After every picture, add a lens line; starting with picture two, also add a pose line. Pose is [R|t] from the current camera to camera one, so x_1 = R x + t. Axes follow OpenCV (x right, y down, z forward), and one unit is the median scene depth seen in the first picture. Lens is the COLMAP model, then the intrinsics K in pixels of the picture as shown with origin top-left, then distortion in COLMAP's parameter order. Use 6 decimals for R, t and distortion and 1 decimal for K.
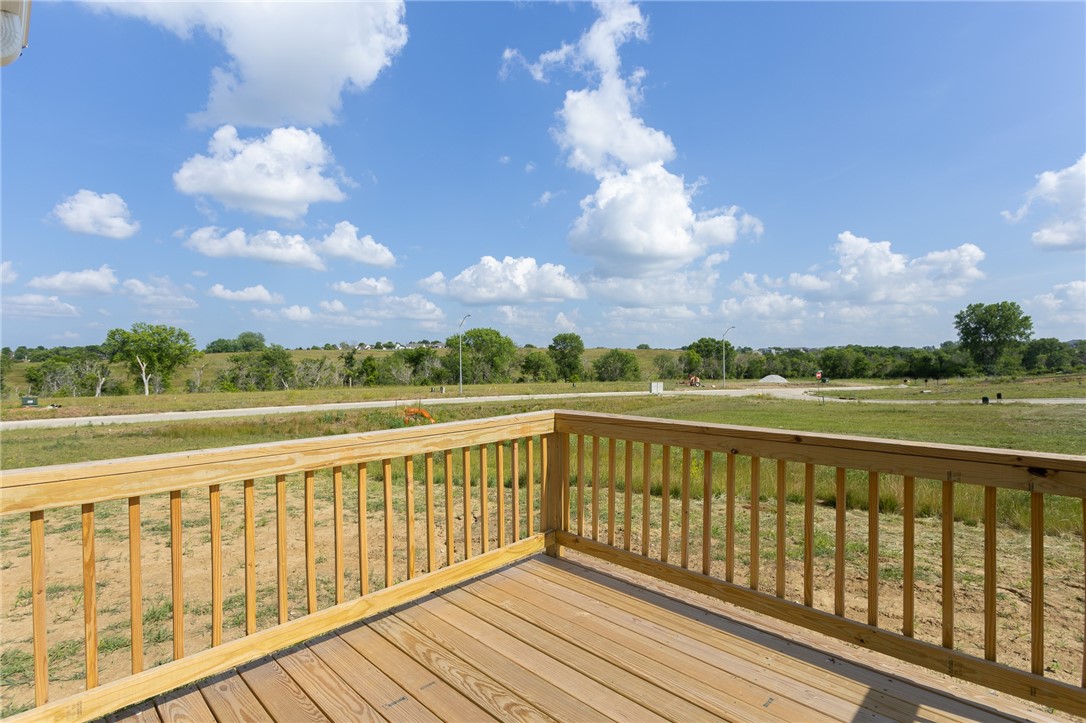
lens RADIAL K [[517.5, 0, 550.9], [0, 517.5, 367.0], [0, 0, 1]] dist [0.000079, -0.001745]
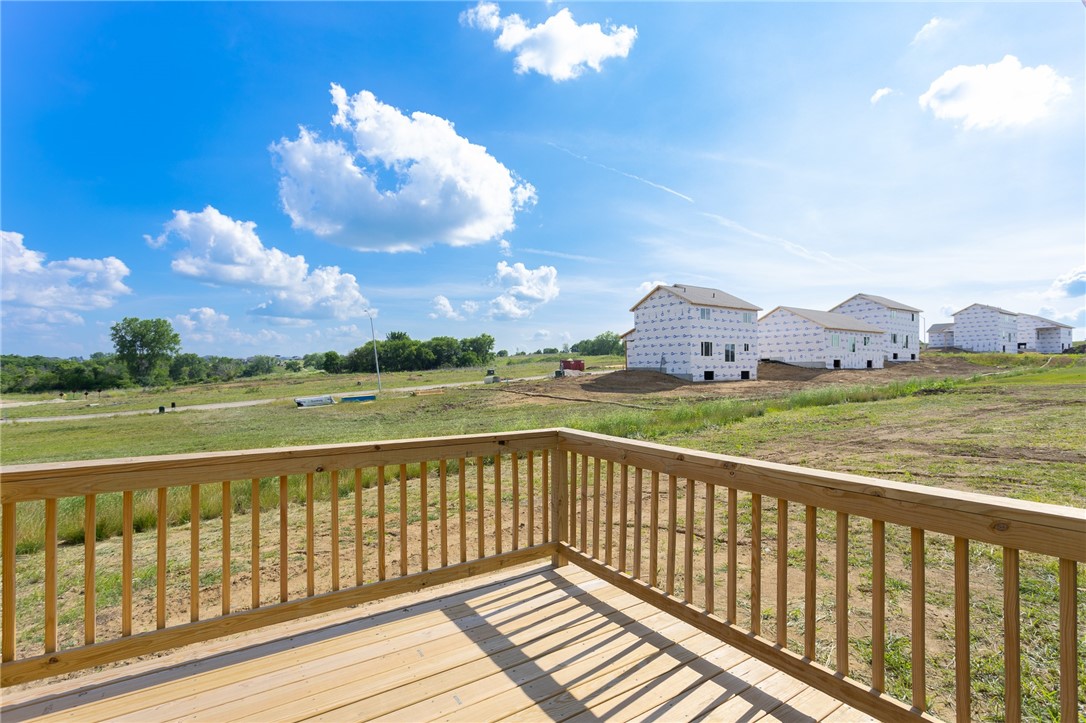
lens RADIAL K [[517.5, 0, 516.6], [0, 517.5, 367.2], [0, 0, 1]] dist [0.000079, -0.001745]
pose [[0.223887, 0.011509, 0.974547, -0.018862], [0.009446, 0.999858, -0.013978, -0.000941], [-0.974569, 0.012335, 0.223746, 0.011383]]
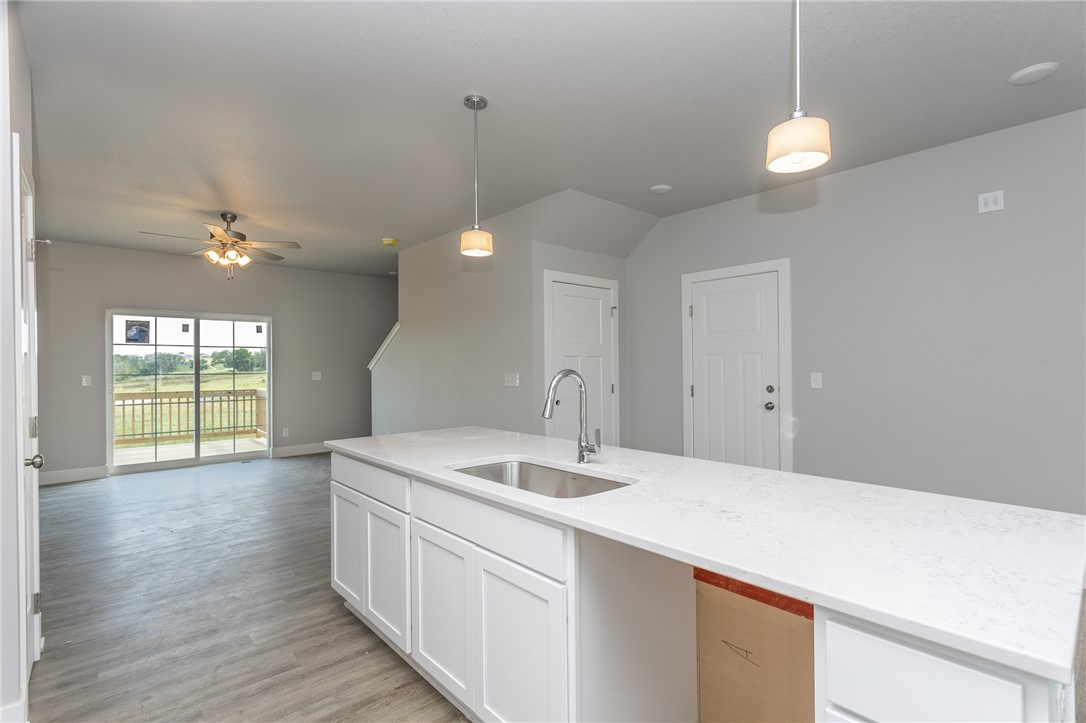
lens RADIAL K [[517.5, 0, 550.0], [0, 517.5, 360.5], [0, 0, 1]] dist [0.000079, -0.001745]
pose [[0.043617, 0.015725, 0.998925, -0.093430], [0.018444, 0.999693, -0.016542, 0.000552], [-0.998878, 0.019146, 0.043314, -0.056617]]
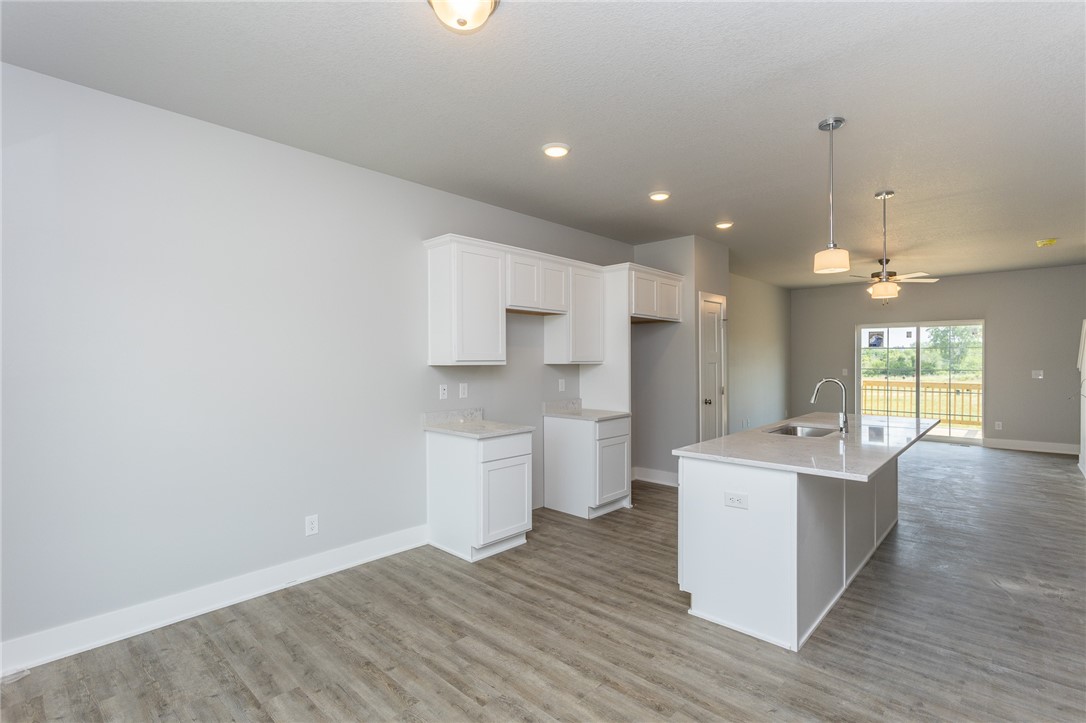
lens RADIAL K [[517.5, 0, 535.3], [0, 517.5, 368.2], [0, 0, 1]] dist [0.000079, -0.001745]
pose [[0.999672, 0.001497, 0.025554, -0.095489], [-0.001655, 0.999980, 0.006165, -0.000509], [-0.025544, -0.006206, 0.999654, -0.102072]]
